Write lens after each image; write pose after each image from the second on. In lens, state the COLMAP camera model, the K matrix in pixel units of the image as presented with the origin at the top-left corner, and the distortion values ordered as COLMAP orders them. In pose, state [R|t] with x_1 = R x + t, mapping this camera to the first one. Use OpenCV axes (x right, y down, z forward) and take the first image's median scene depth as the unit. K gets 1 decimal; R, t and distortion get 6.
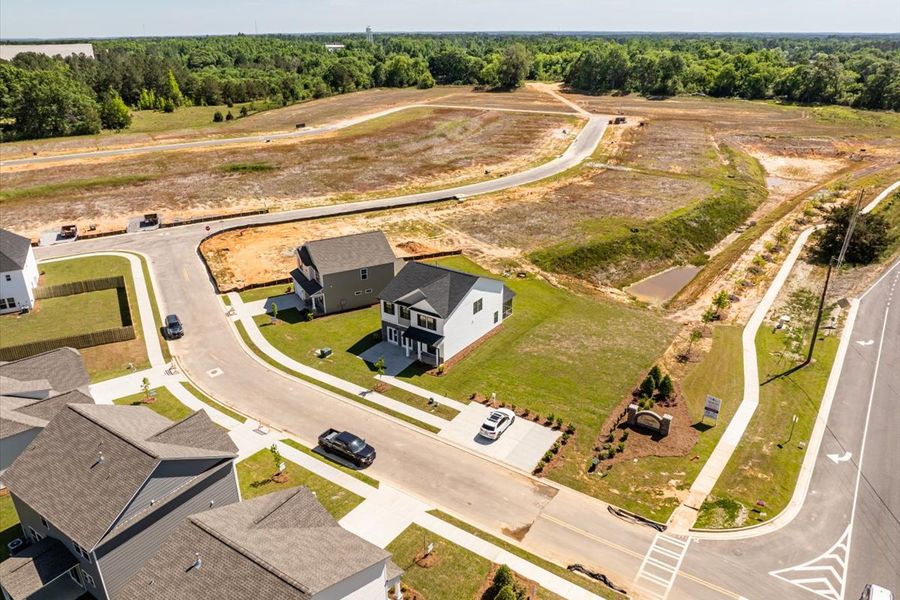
lens RADIAL K [[635.0, 0, 453.3], [0, 635.0, 295.7], [0, 0, 1]] dist [-0.042838, 0.008477]
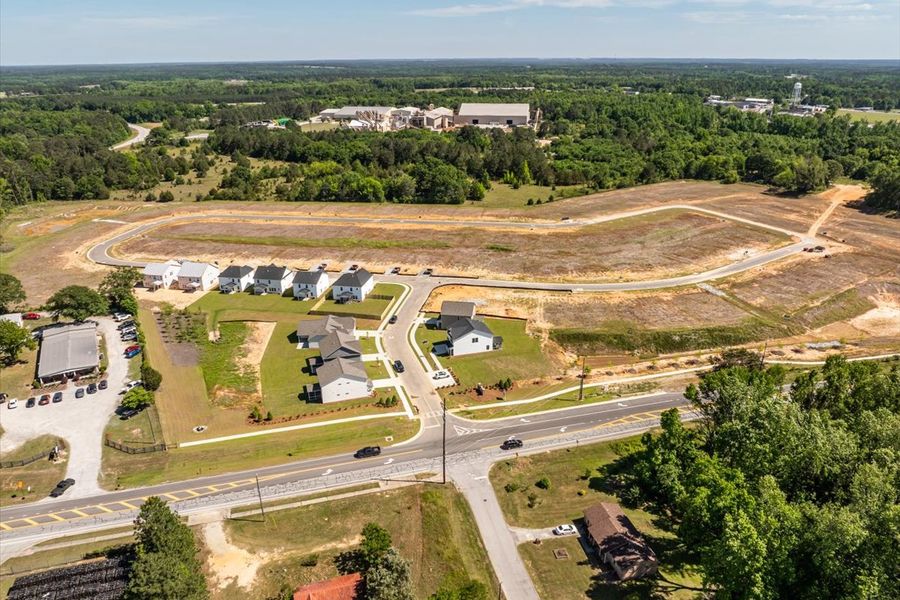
lens RADIAL K [[635.0, 0, 455.2], [0, 635.0, 296.8], [0, 0, 1]] dist [-0.042838, 0.008477]
pose [[0.780008, 0.224348, -0.584171, 0.944787], [-0.241442, 0.969136, 0.049809, -0.172959], [0.577316, 0.102191, 0.810101, -0.770826]]
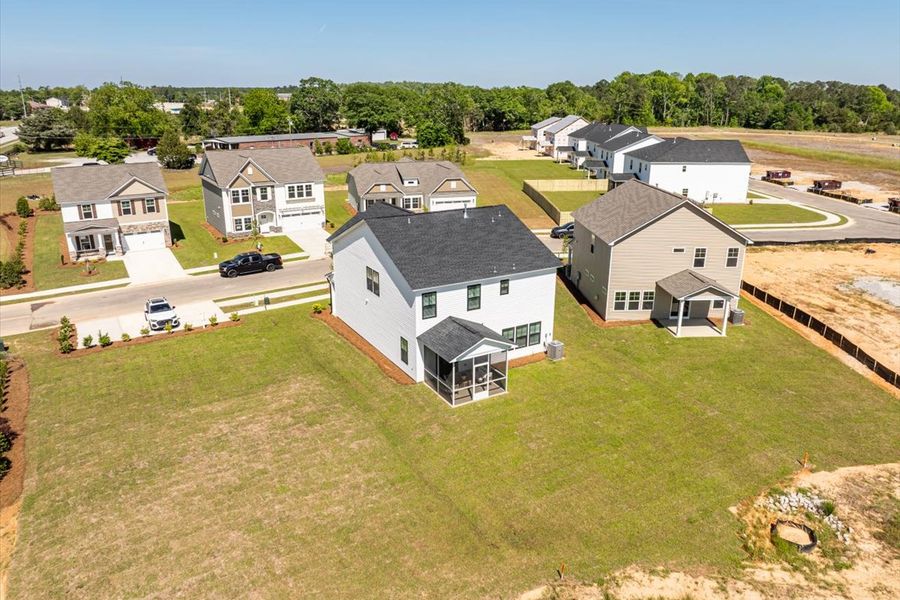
lens RADIAL K [[635.0, 0, 453.3], [0, 635.0, 300.4], [0, 0, 1]] dist [-0.042838, 0.008477]
pose [[-0.418593, 0.286536, -0.861787, 0.295994], [-0.355127, 0.821723, 0.445709, -0.143967], [0.835862, 0.492615, -0.242210, 0.761097]]
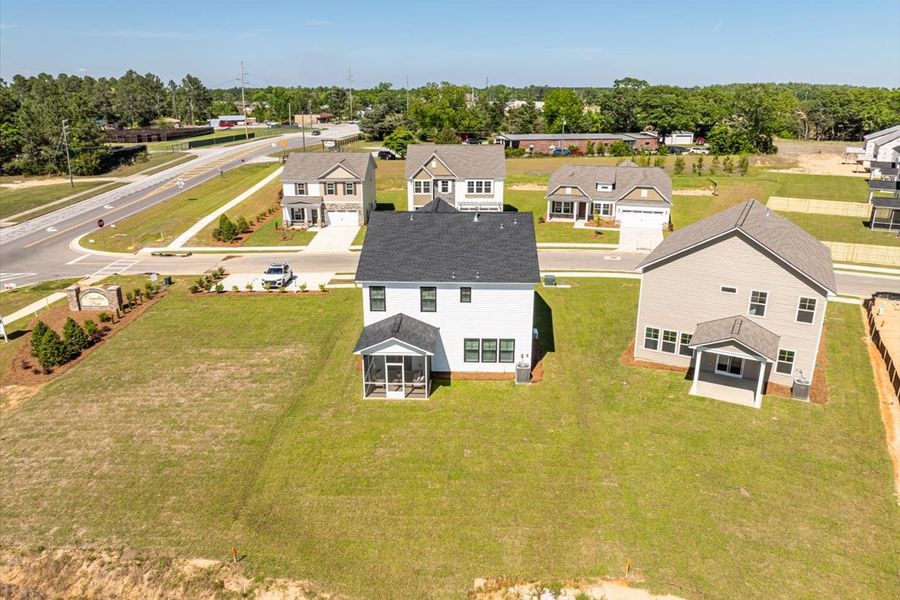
lens RADIAL K [[635.0, 0, 452.2], [0, 635.0, 298.8], [0, 0, 1]] dist [-0.042838, 0.008477]
pose [[-0.839623, 0.172981, -0.514889, 0.174450], [-0.207896, 0.773410, 0.598846, -0.196803], [0.501809, 0.609848, -0.613411, 0.886458]]
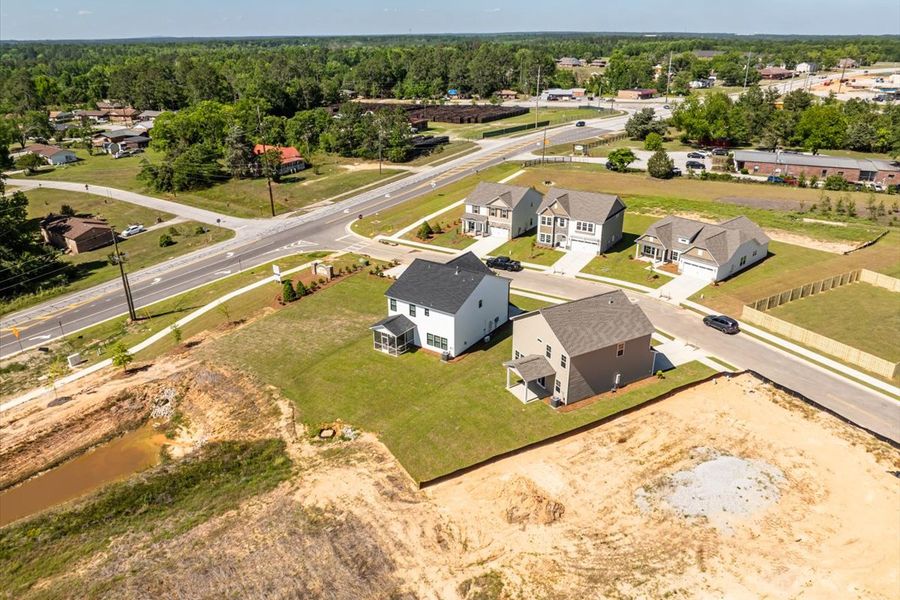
lens RADIAL K [[635.0, 0, 452.4], [0, 635.0, 298.7], [0, 0, 1]] dist [-0.042838, 0.008477]
pose [[-0.999942, 0.010796, -0.000600, -0.011625], [0.007100, 0.697471, 0.716578, -0.471149], [0.008155, 0.716532, -0.697506, 1.125654]]
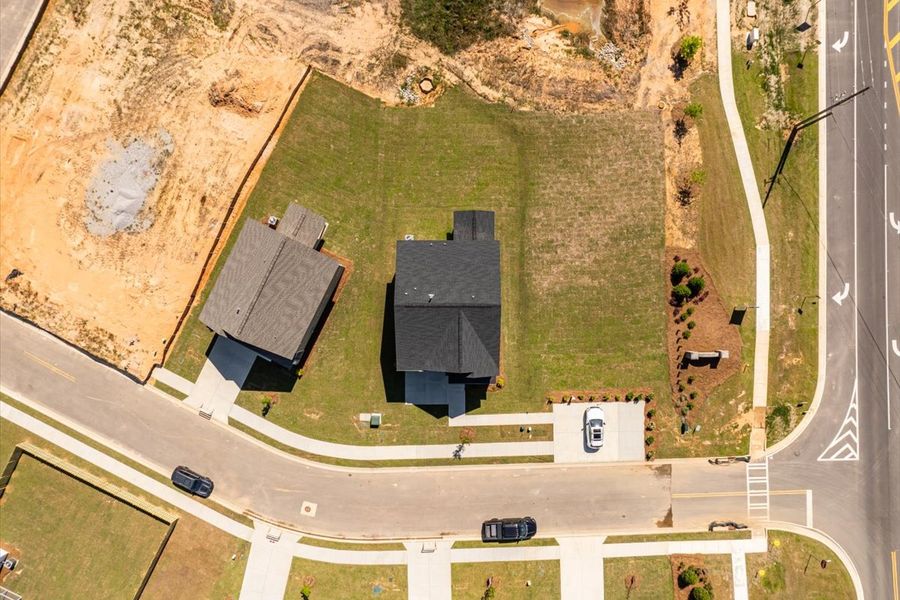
lens RADIAL K [[635.0, 0, 451.8], [0, 635.0, 297.3], [0, 0, 1]] dist [-0.042838, 0.008477]
pose [[0.820358, -0.571850, -0.000926, -0.002789], [0.226150, 0.322940, 0.919003, -0.504159], [-0.525232, -0.754120, 0.394250, 0.446932]]
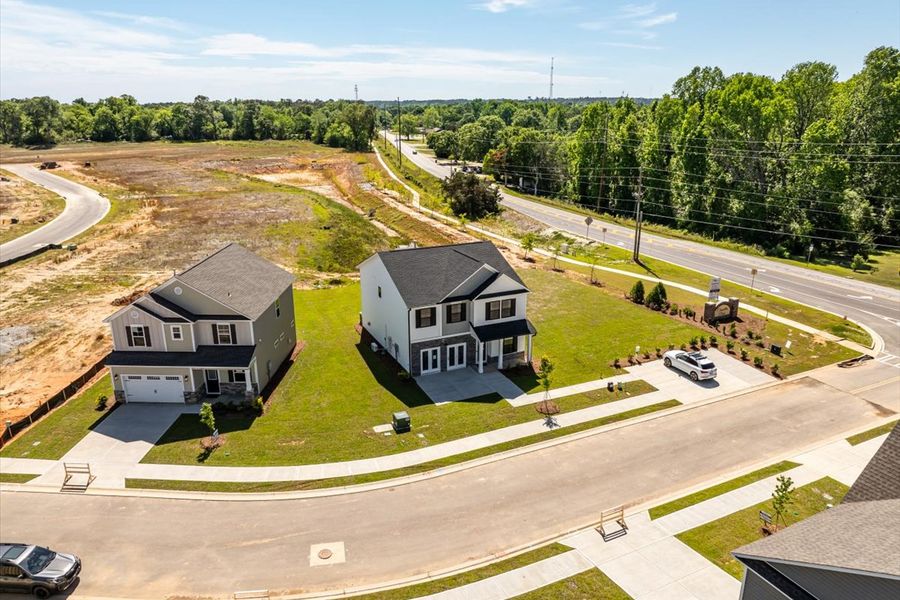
lens RADIAL K [[635.0, 0, 452.5], [0, 635.0, 297.2], [0, 0, 1]] dist [-0.042838, 0.008477]
pose [[0.502558, -0.252150, 0.826956, -0.383813], [0.334736, 0.938668, 0.082786, -0.027063], [-0.797112, 0.235207, 0.556139, 0.397227]]
